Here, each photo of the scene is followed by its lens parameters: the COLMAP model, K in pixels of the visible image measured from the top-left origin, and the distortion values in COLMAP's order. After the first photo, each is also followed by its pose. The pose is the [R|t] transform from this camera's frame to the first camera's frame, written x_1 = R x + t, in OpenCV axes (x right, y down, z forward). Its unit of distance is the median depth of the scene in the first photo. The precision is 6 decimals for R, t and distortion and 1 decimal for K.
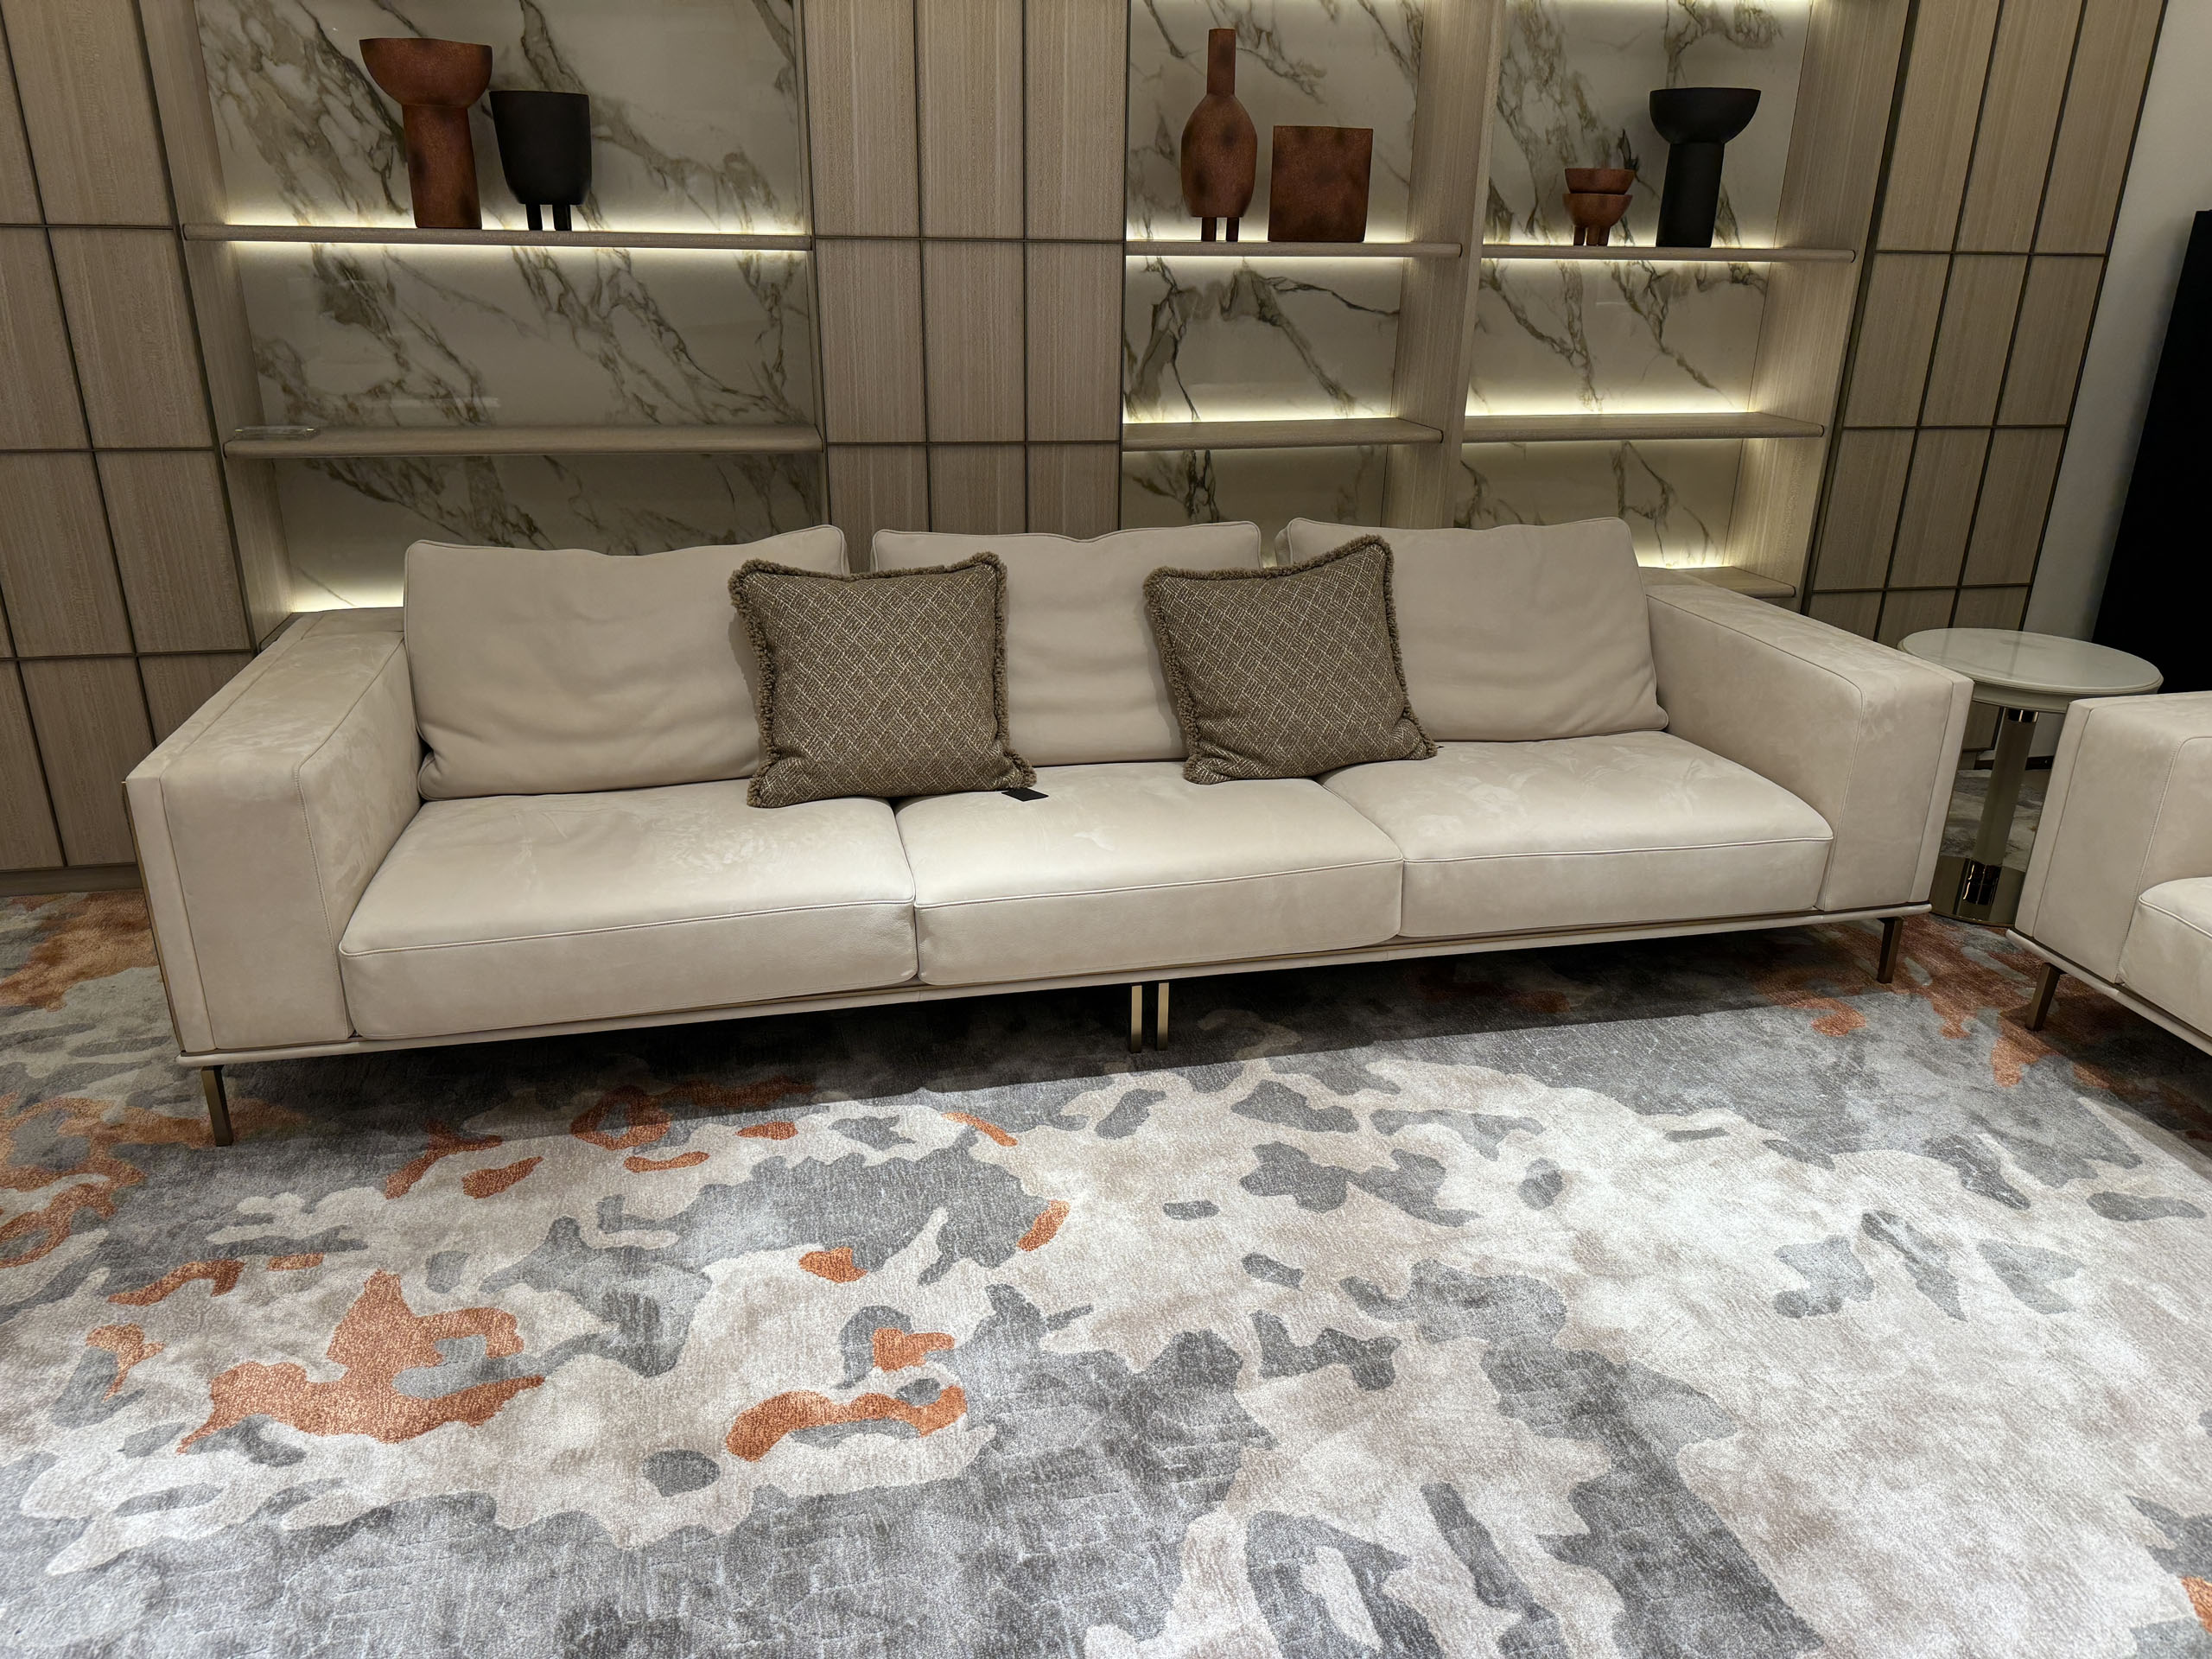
lens RADIAL K [[1572.6, 0, 1119.7], [0, 1572.6, 831.2], [0, 0, 1]] dist [0.034503, -0.058913]
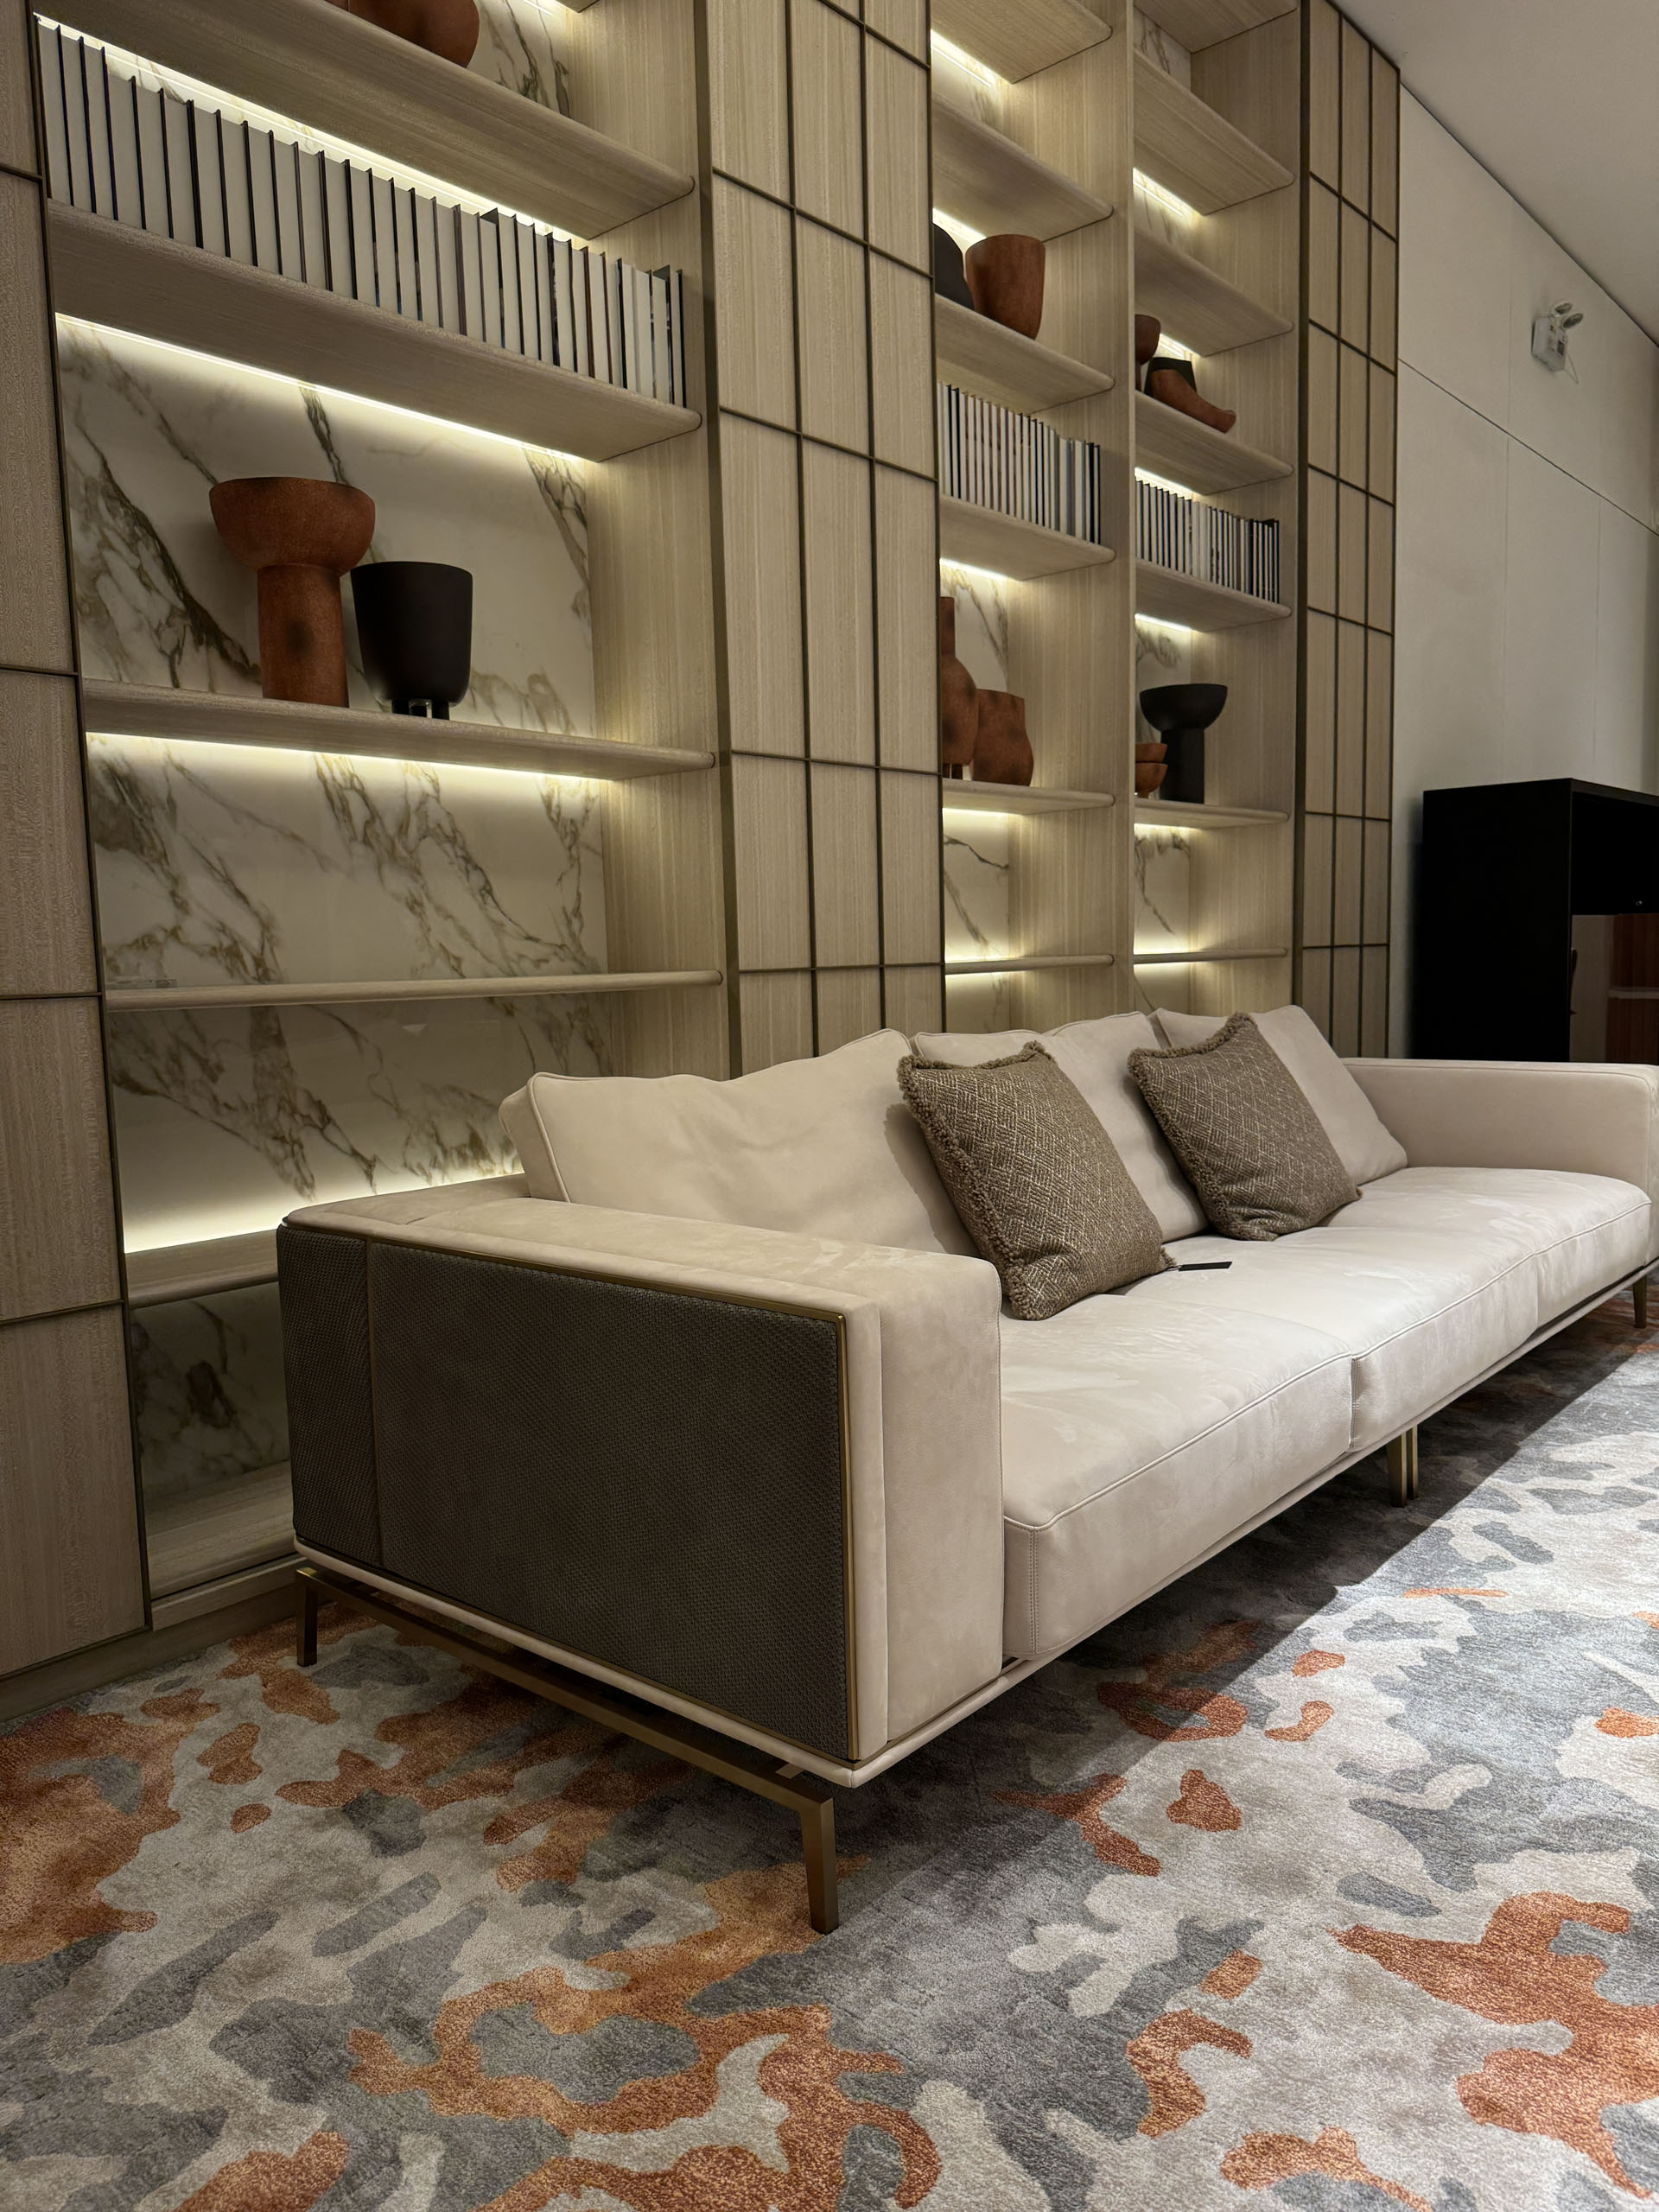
lens RADIAL K [[1572.6, 0, 848.7], [0, 1572.6, 1106.8], [0, 0, 1]] dist [0.034503, -0.058913]
pose [[0.803798, -0.096940, 0.586951, -0.646805], [0.252221, 0.949102, -0.188651, 0.006738], [-0.538789, 0.299679, 0.787337, 0.292603]]
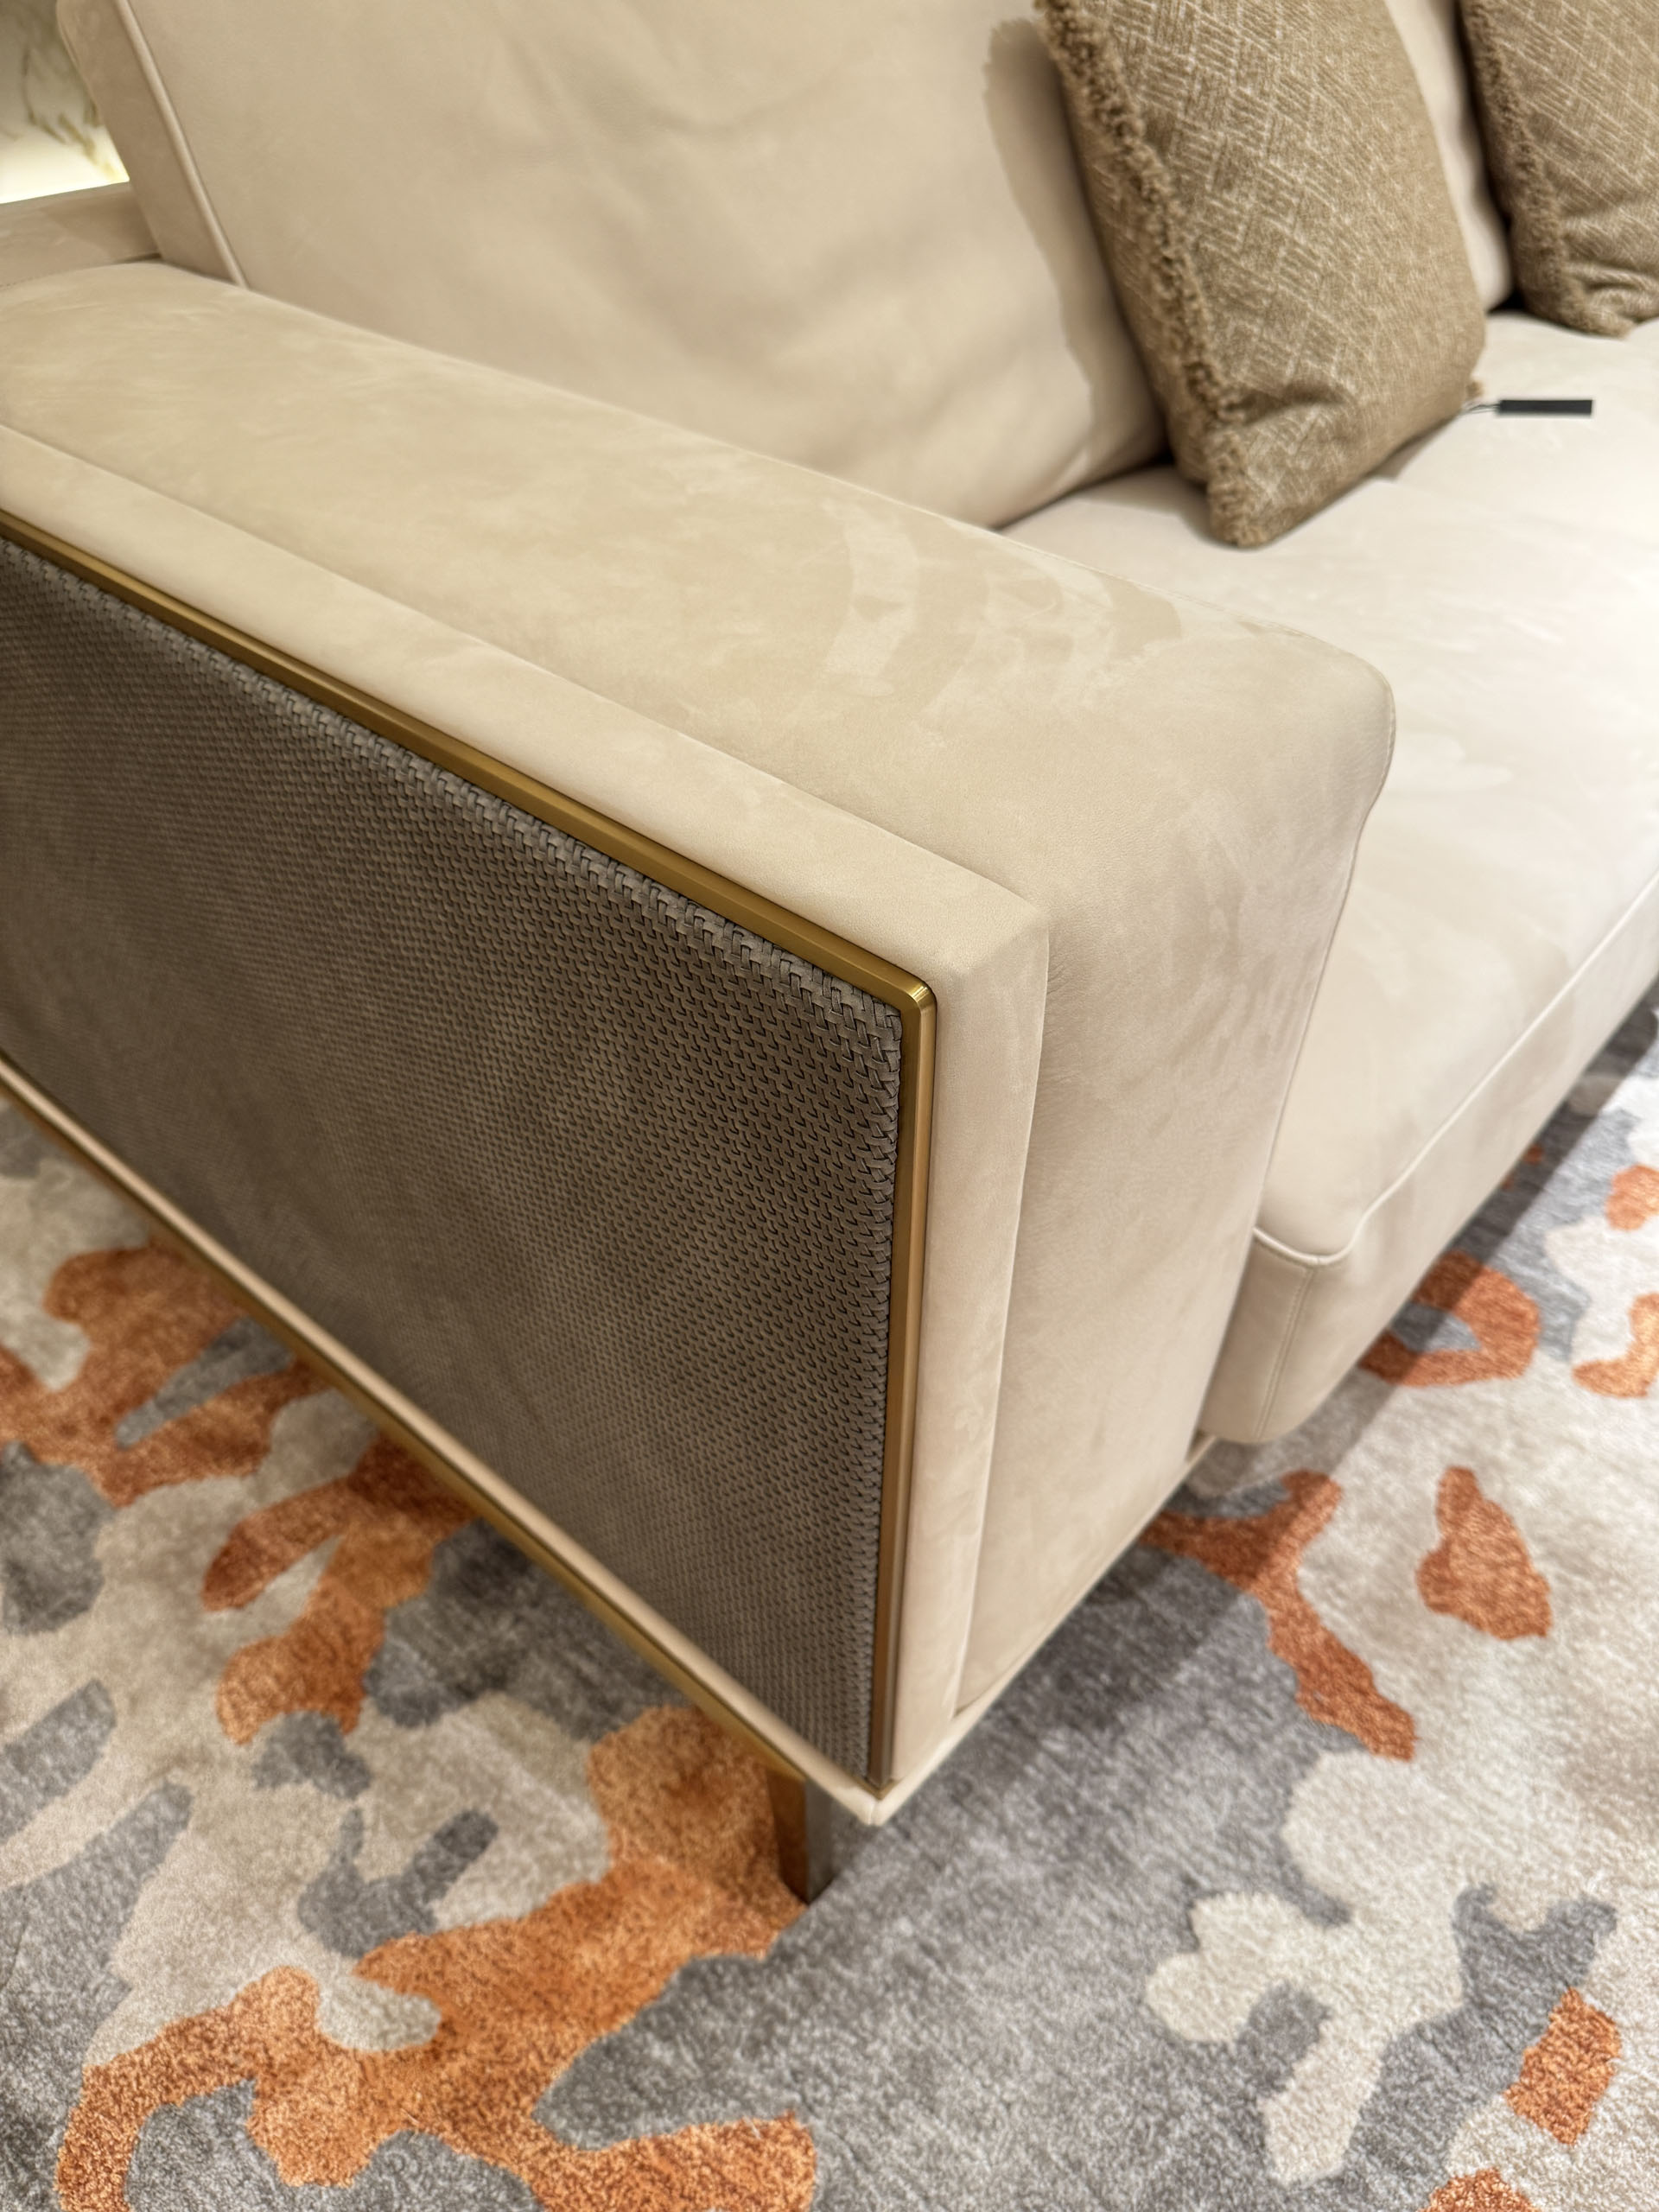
lens RADIAL K [[1572.6, 0, 836.2], [0, 1572.6, 1100.8], [0, 0, 1]] dist [0.034503, -0.058913]
pose [[0.814785, -0.386917, 0.431765, -0.464856], [0.213711, 0.892723, 0.396702, -0.061967], [-0.538938, -0.230954, 0.810066, 0.549724]]
